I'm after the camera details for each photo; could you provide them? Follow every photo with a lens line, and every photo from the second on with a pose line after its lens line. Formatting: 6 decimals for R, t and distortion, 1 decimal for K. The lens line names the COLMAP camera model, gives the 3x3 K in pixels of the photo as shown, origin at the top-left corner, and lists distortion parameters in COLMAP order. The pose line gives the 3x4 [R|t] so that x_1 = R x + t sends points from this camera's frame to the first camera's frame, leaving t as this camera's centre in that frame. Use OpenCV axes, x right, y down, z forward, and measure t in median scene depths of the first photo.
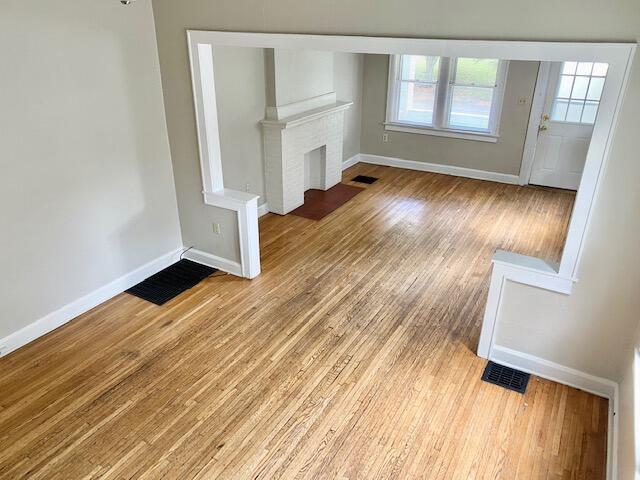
lens RADIAL K [[489.3, 0, 312.8], [0, 489.3, 241.1], [0, 0, 1]] dist [0.049038, -0.070687]
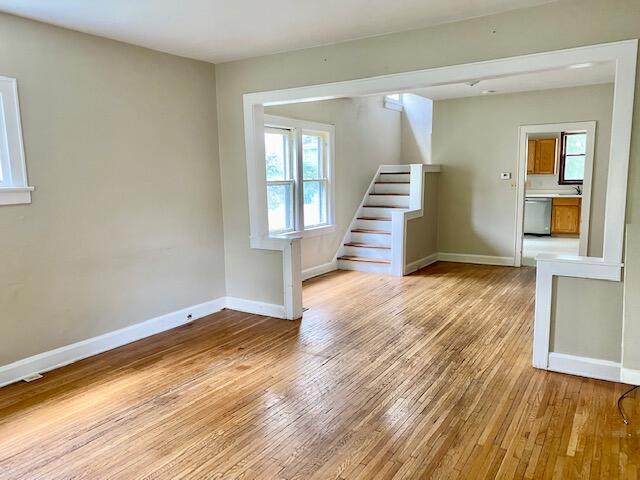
lens RADIAL K [[489.3, 0, 314.4], [0, 489.3, 241.6], [0, 0, 1]] dist [0.049038, -0.070687]
pose [[-0.999282, 0.018155, 0.033255, 0.200780], [0.033341, 0.838285, 0.544211, -0.527975], [-0.017997, 0.544929, -0.838289, 1.592703]]
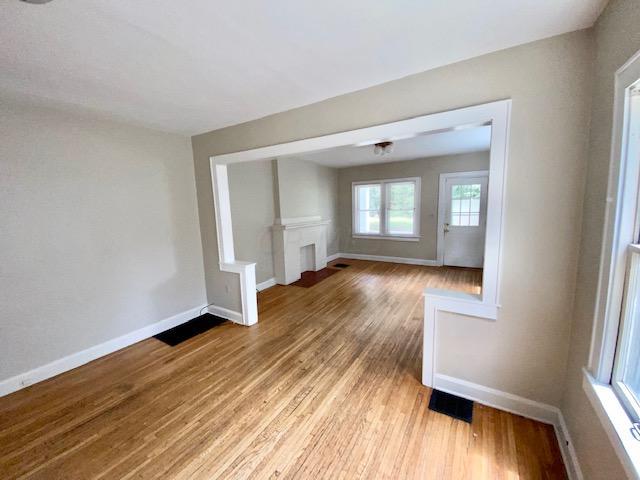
lens RADIAL K [[258.0, 0, 320.9], [0, 258.0, 239.9], [0, 0, 1]] dist [0.003309, -0.006821]
pose [[0.999332, -0.029507, -0.021558, 0.096572], [0.021846, 0.955288, -0.294868, 0.067539], [0.029295, 0.294200, 0.955295, 0.256814]]
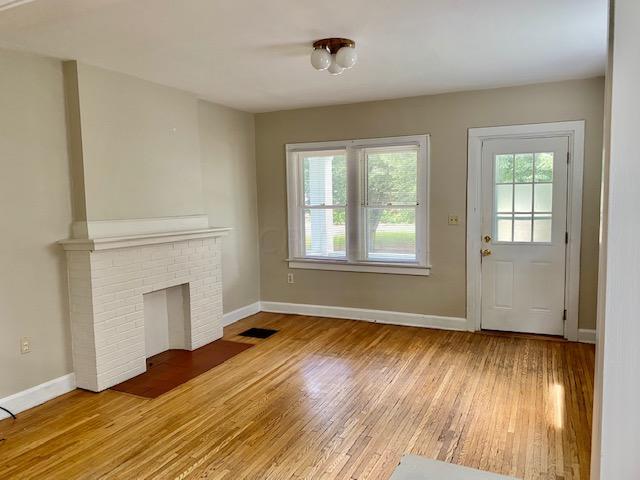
lens RADIAL K [[489.3, 0, 320.3], [0, 489.3, 242.7], [0, 0, 1]] dist [0.049038, -0.070687]
pose [[0.995009, -0.027003, 0.096059, 0.212066], [0.057765, 0.940848, -0.333868, -0.010652], [-0.081361, 0.337750, 0.937713, 0.460252]]
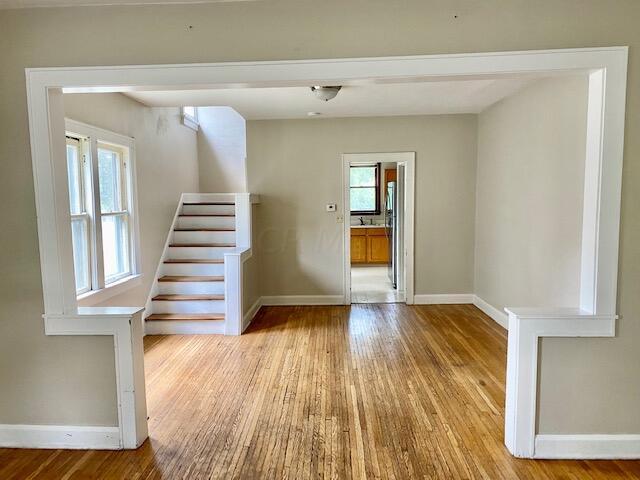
lens RADIAL K [[489.3, 0, 314.9], [0, 489.3, 244.9], [0, 0, 1]] dist [0.049038, -0.070687]
pose [[-0.879586, 0.061214, -0.471786, 0.363644], [-0.185560, 0.868998, 0.458705, -0.381248], [0.438060, 0.491015, -0.752999, 1.262266]]
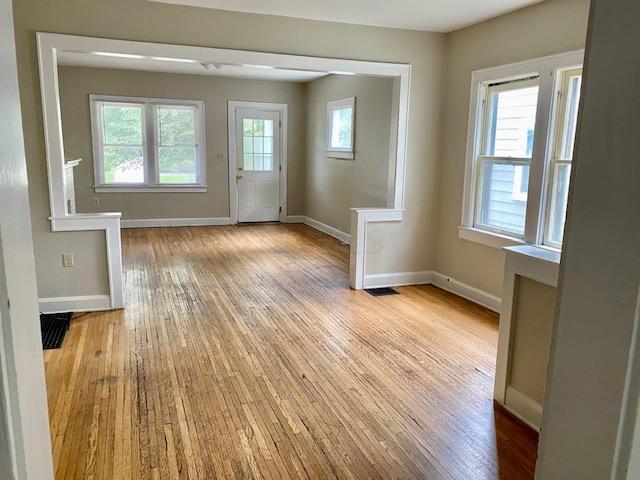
lens RADIAL K [[489.3, 0, 320.4], [0, 489.3, 239.7], [0, 0, 1]] dist [0.049038, -0.070687]
pose [[0.626604, -0.130124, 0.768398, -0.586319], [0.309067, 0.946606, -0.091731, 0.156220], [-0.715433, 0.294965, 0.633365, 0.142203]]
